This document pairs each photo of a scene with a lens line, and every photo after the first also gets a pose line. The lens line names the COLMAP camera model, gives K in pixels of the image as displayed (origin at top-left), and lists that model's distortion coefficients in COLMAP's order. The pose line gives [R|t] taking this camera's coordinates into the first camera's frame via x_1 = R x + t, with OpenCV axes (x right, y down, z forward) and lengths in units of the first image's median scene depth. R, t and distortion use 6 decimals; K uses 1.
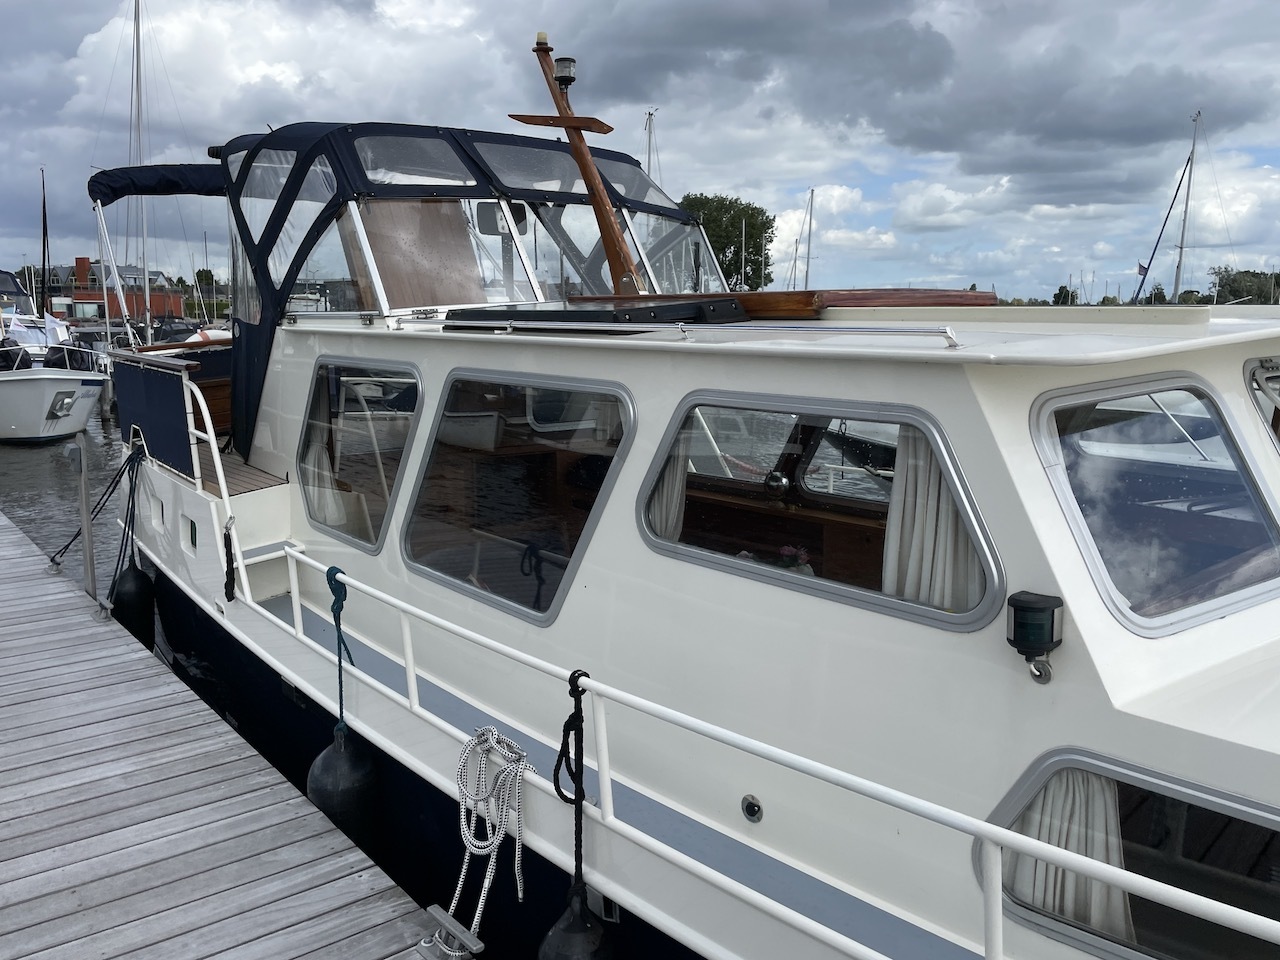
lens RADIAL K [[994.3, 0, 640.0], [0, 994.3, 480.0], [0, 0, 1]] dist [0.101176, -0.122310]
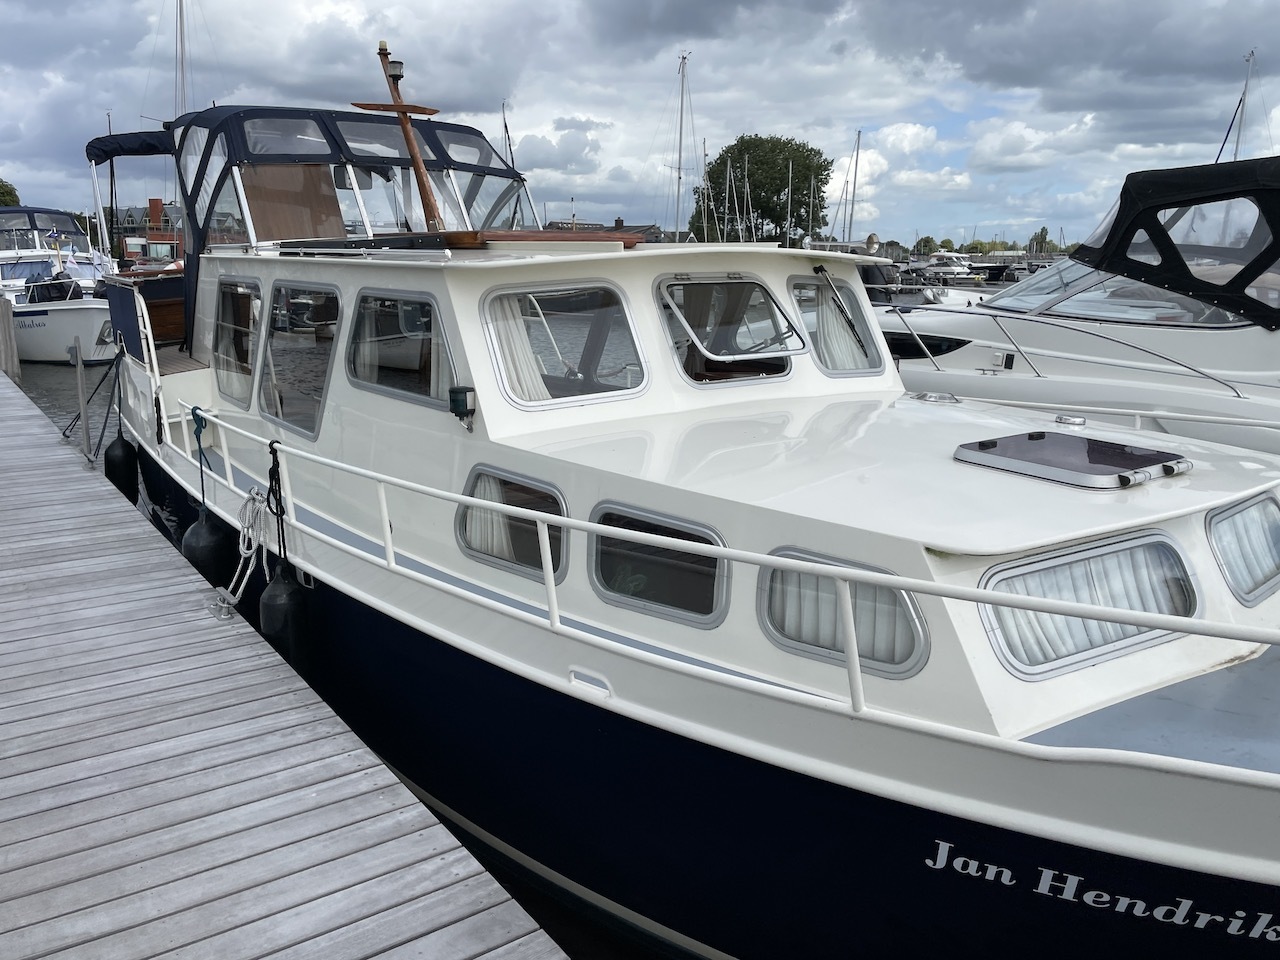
lens RADIAL K [[994.3, 0, 640.0], [0, 994.3, 480.0], [0, 0, 1]] dist [0.101176, -0.122310]
pose [[0.998066, 0.018996, -0.059191, 0.323159], [-0.015776, 0.998395, 0.054391, 0.069375], [0.060130, -0.053352, 0.996764, -0.359767]]
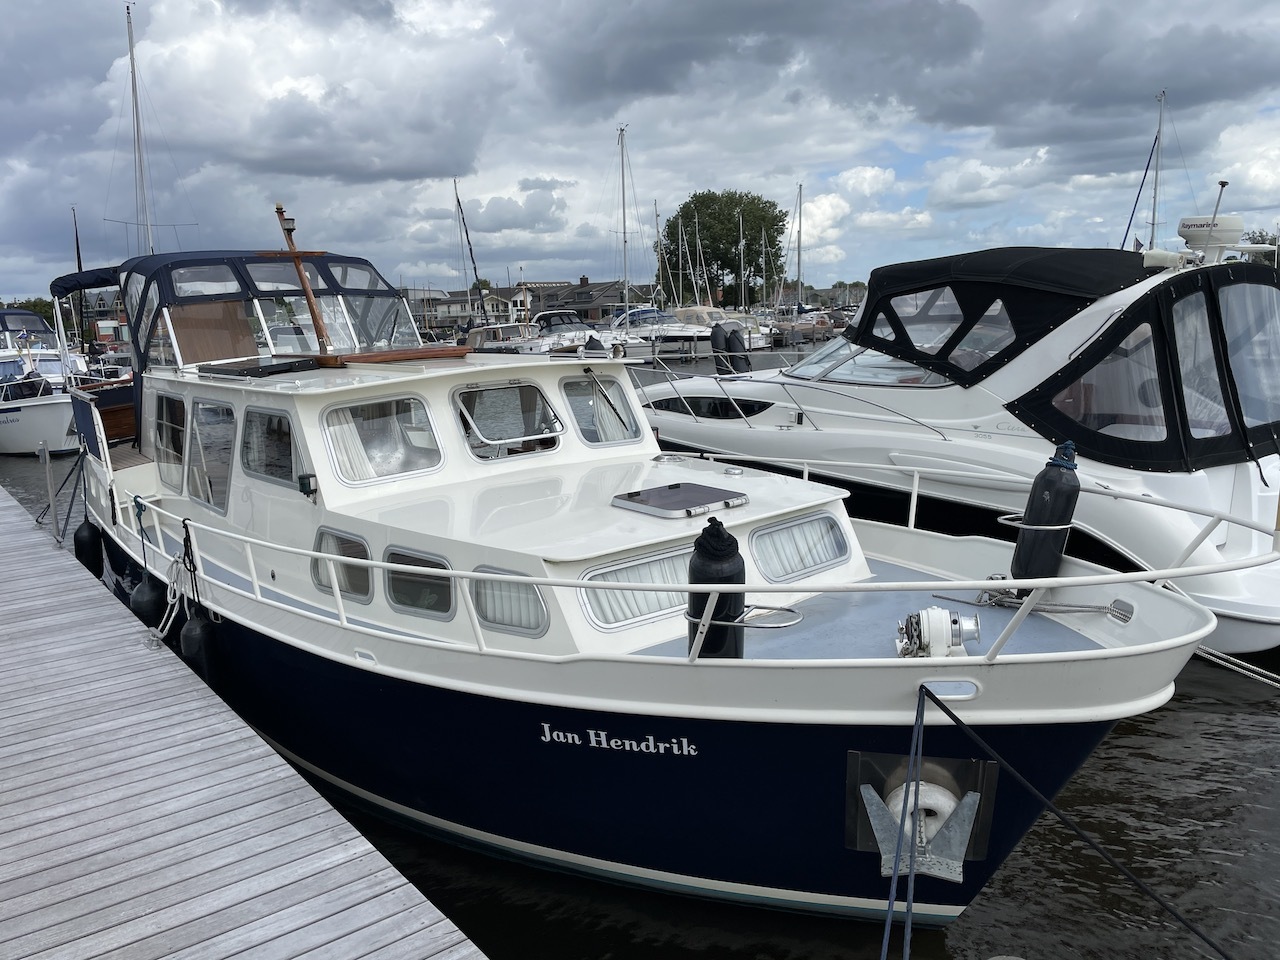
lens RADIAL K [[989.3, 0, 642.2], [0, 989.3, 505.4], [0, 0, 1]] dist [0.101080, -0.116692]
pose [[0.998331, -0.040794, -0.040887, 0.540568], [0.042020, 0.998679, 0.029580, 0.060781], [0.039626, -0.031248, 0.998726, -0.673518]]
